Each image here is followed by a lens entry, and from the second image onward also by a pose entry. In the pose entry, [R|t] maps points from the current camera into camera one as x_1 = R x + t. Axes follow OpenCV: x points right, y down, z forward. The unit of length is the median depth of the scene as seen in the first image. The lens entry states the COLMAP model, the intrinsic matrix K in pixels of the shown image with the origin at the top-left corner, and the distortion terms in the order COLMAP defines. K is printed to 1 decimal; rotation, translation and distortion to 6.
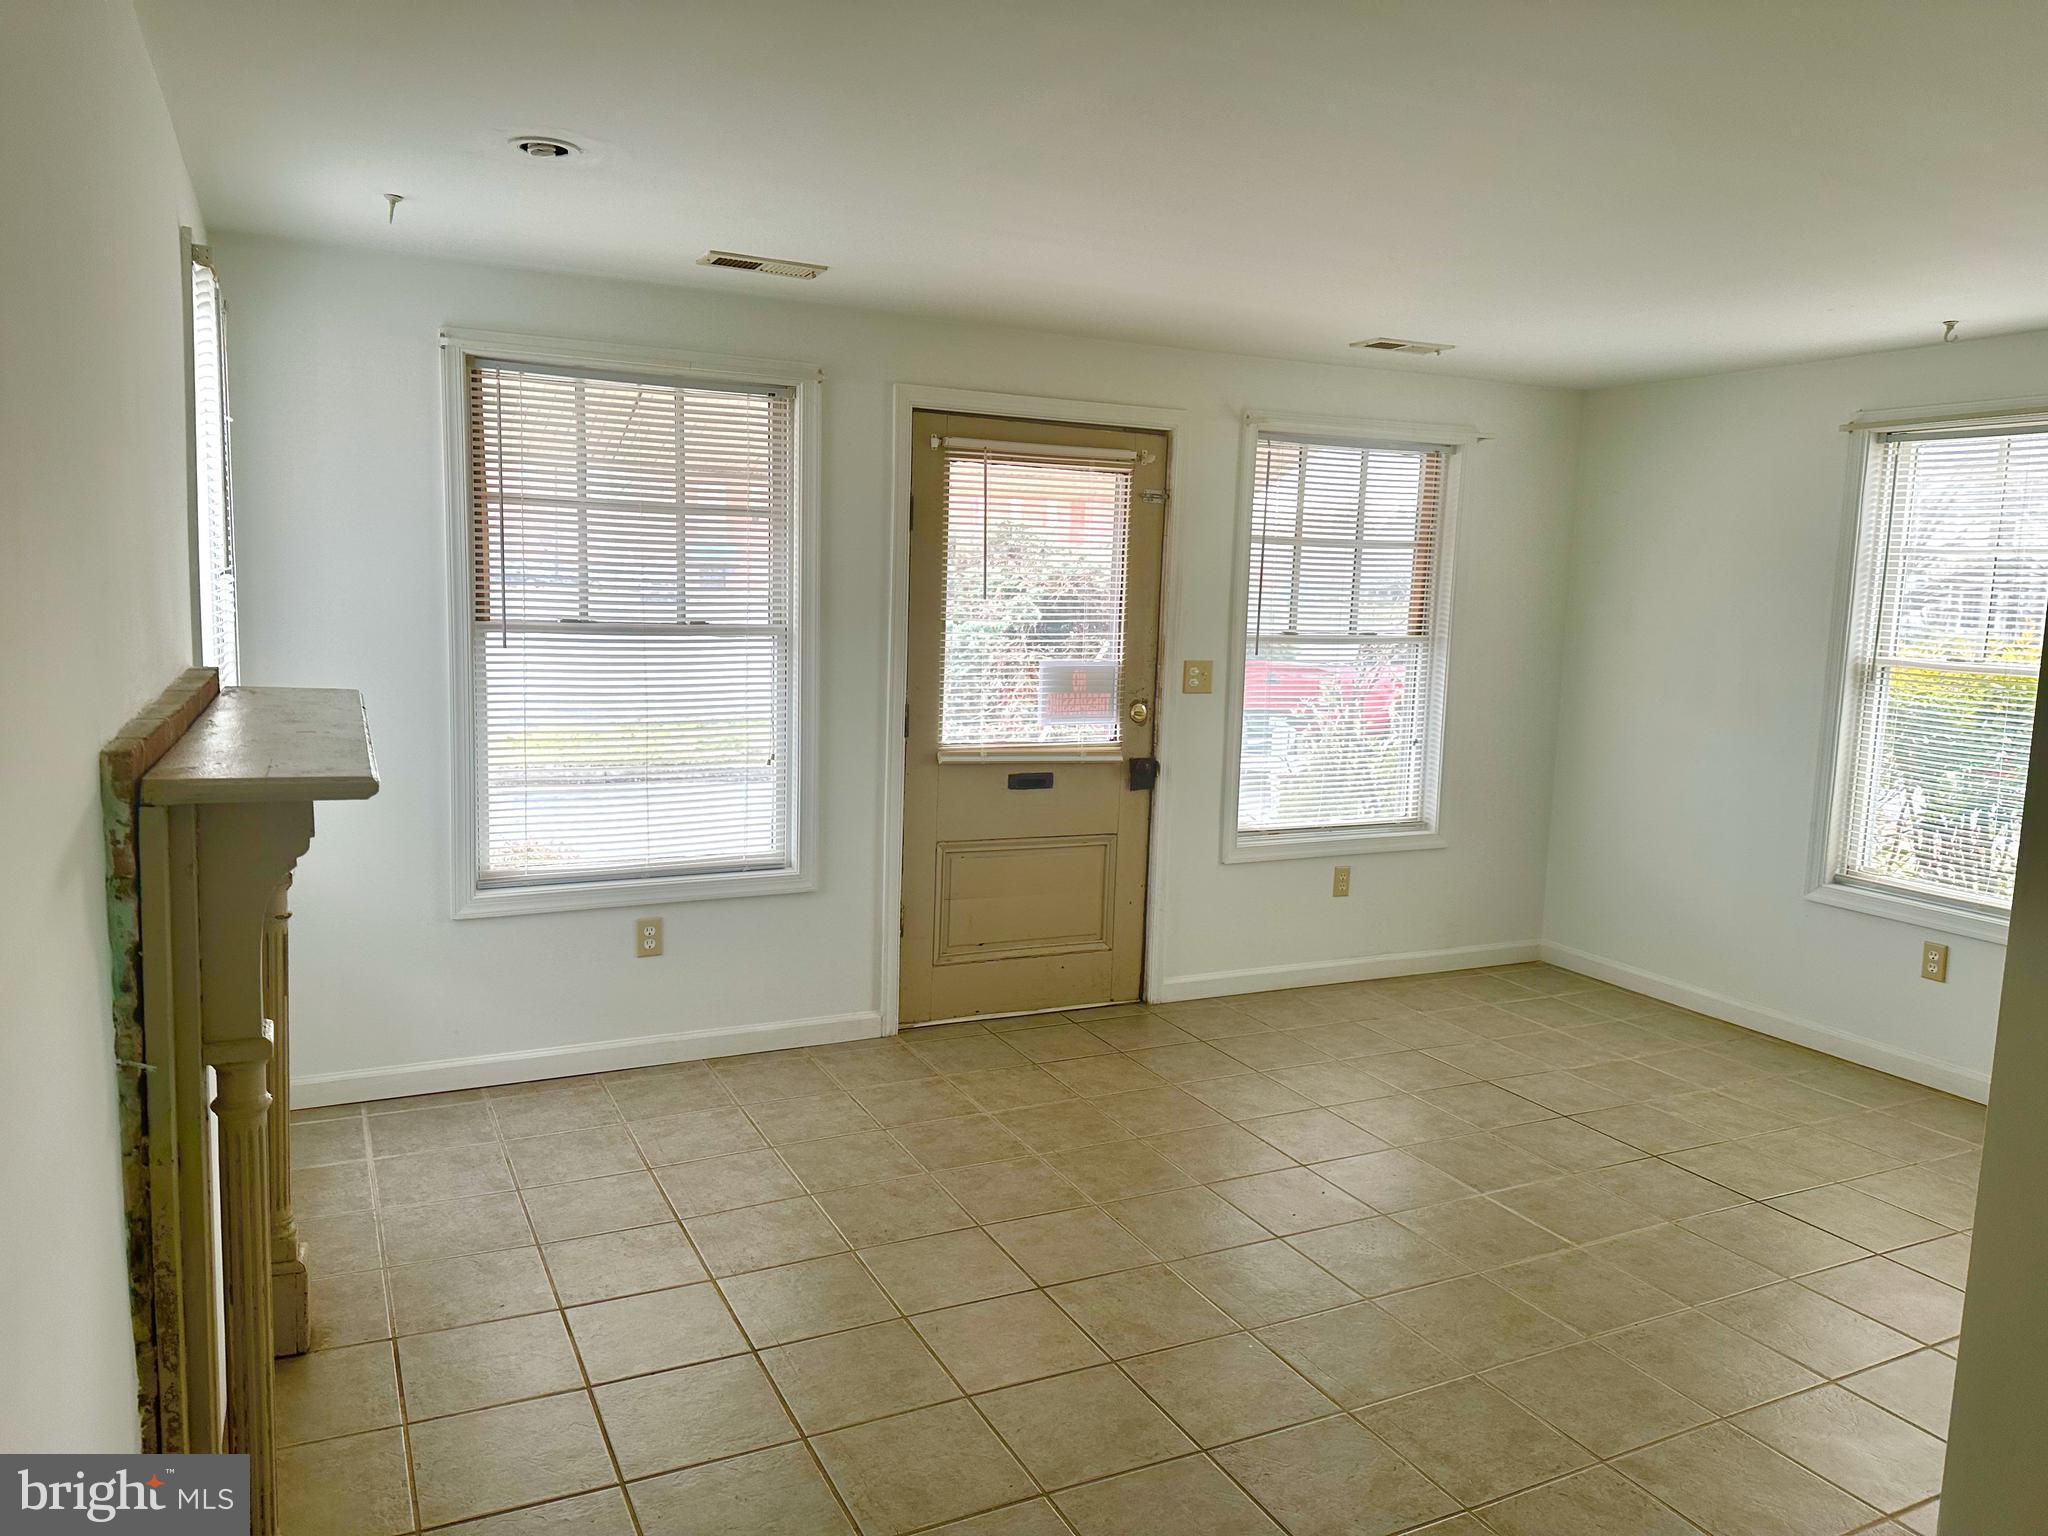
lens RADIAL K [[1443.7, 0, 1024.0], [0, 1443.7, 768.0], [0, 0, 1]] dist [0.000943, -0.005793]
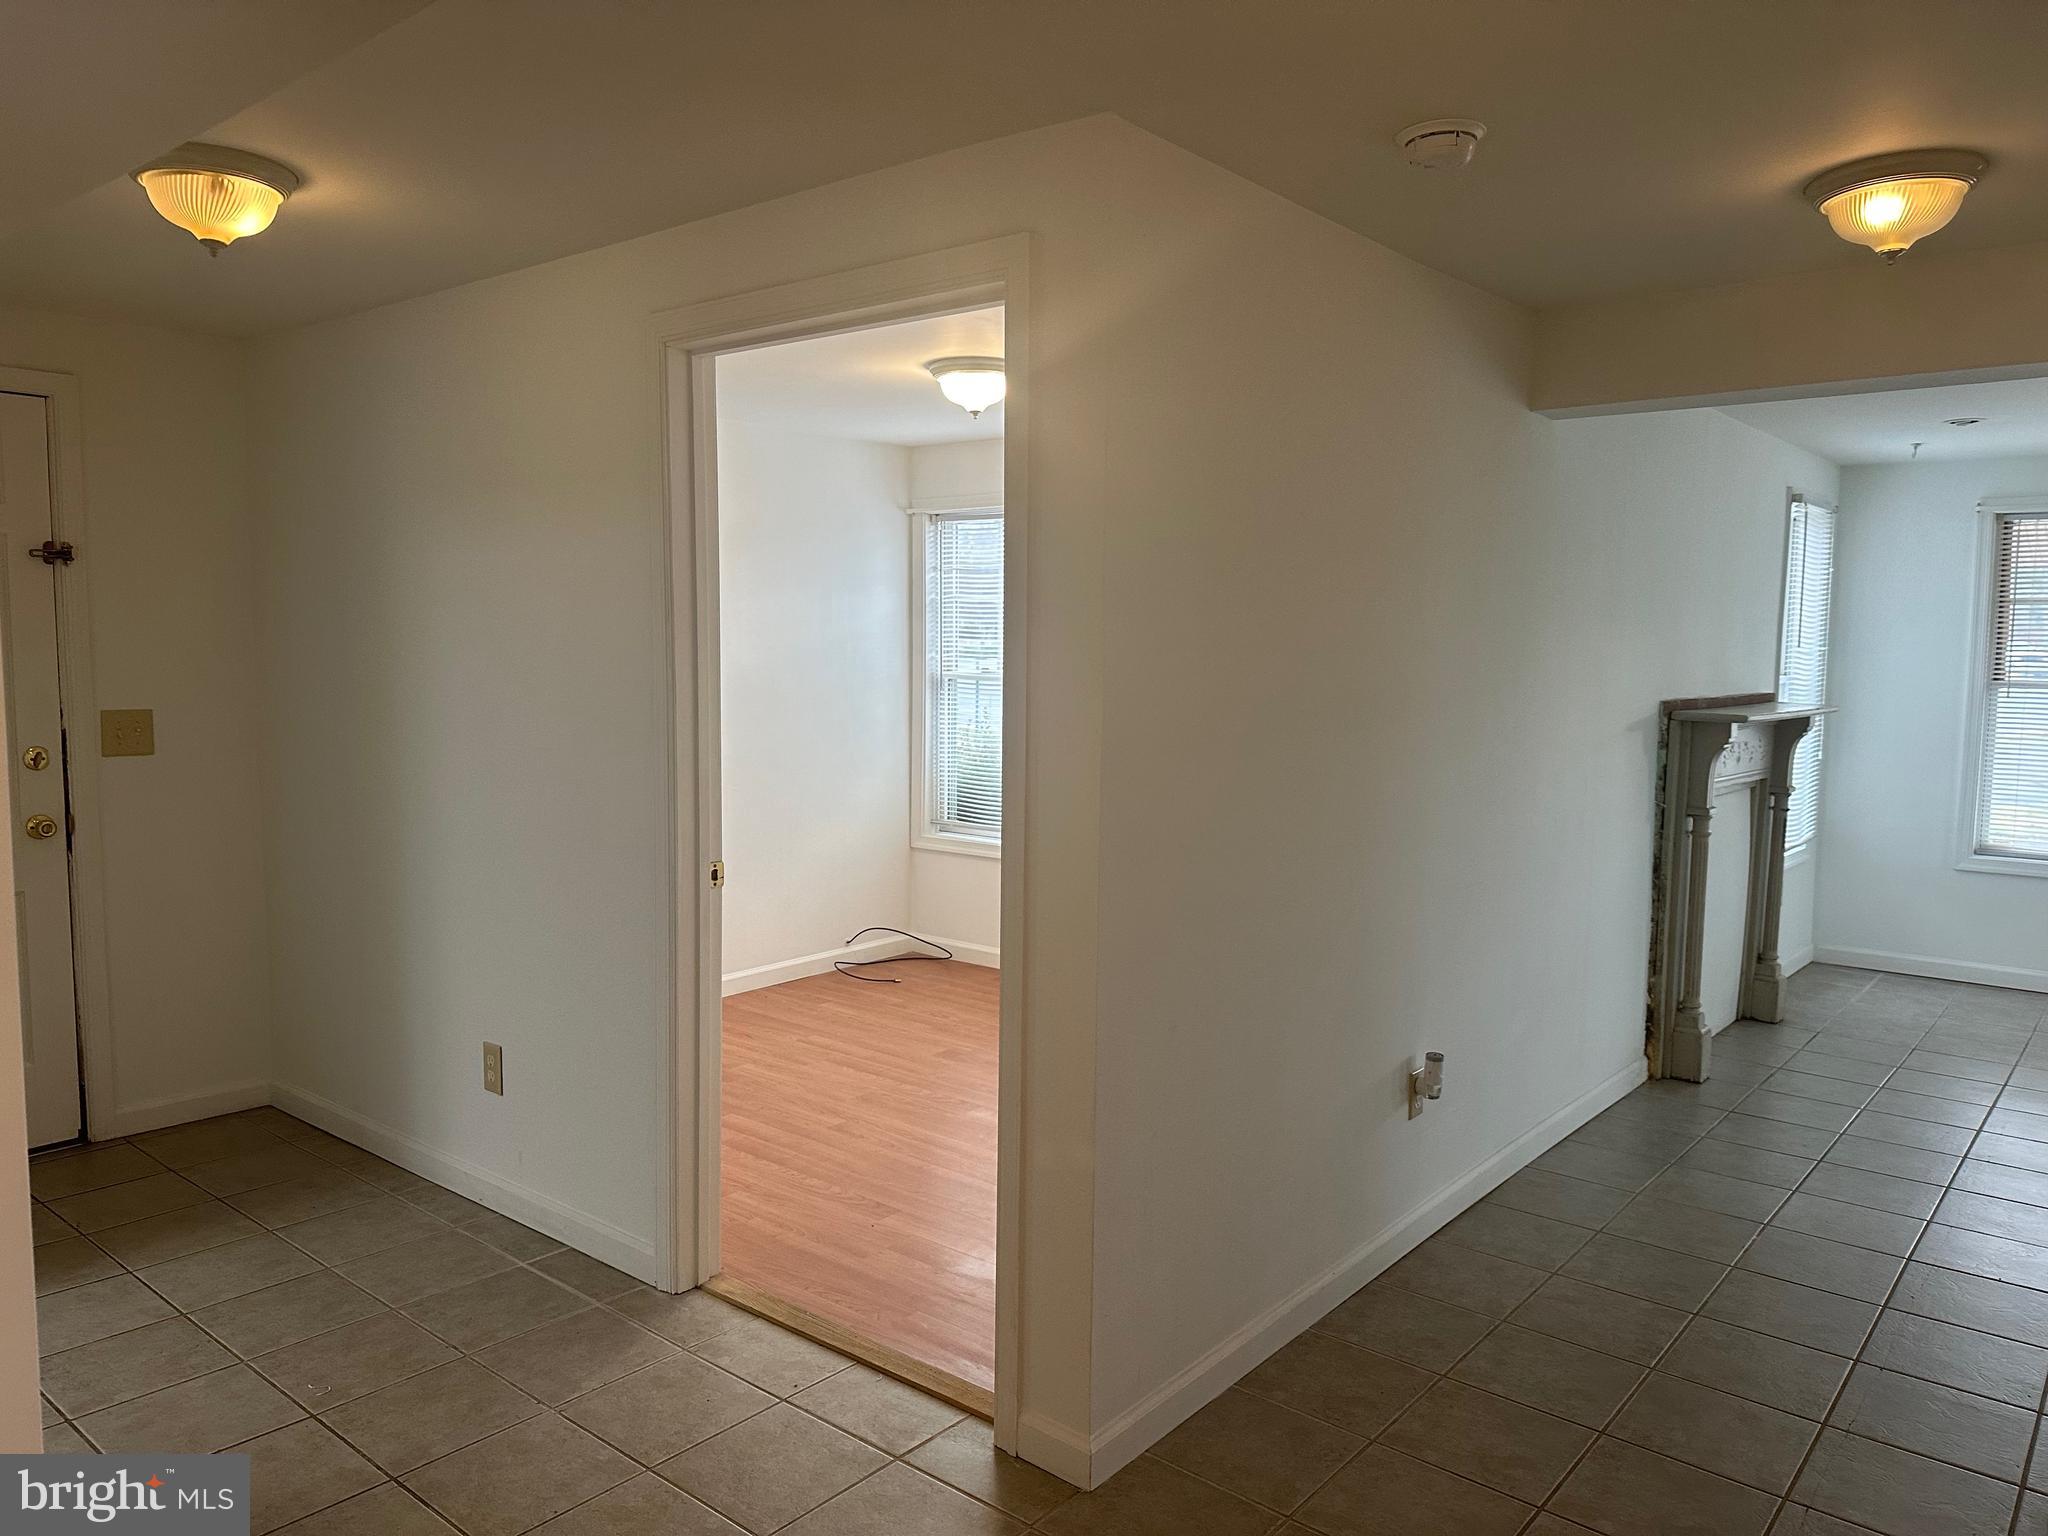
lens RADIAL K [[1443.7, 0, 1024.0], [0, 1443.7, 768.0], [0, 0, 1]] dist [0.000943, -0.005793]
pose [[0.398874, 0.053949, -0.915417, 1.600837], [-0.116658, 0.993142, 0.007699, 0.255933], [0.909555, 0.103720, 0.402432, -1.430374]]
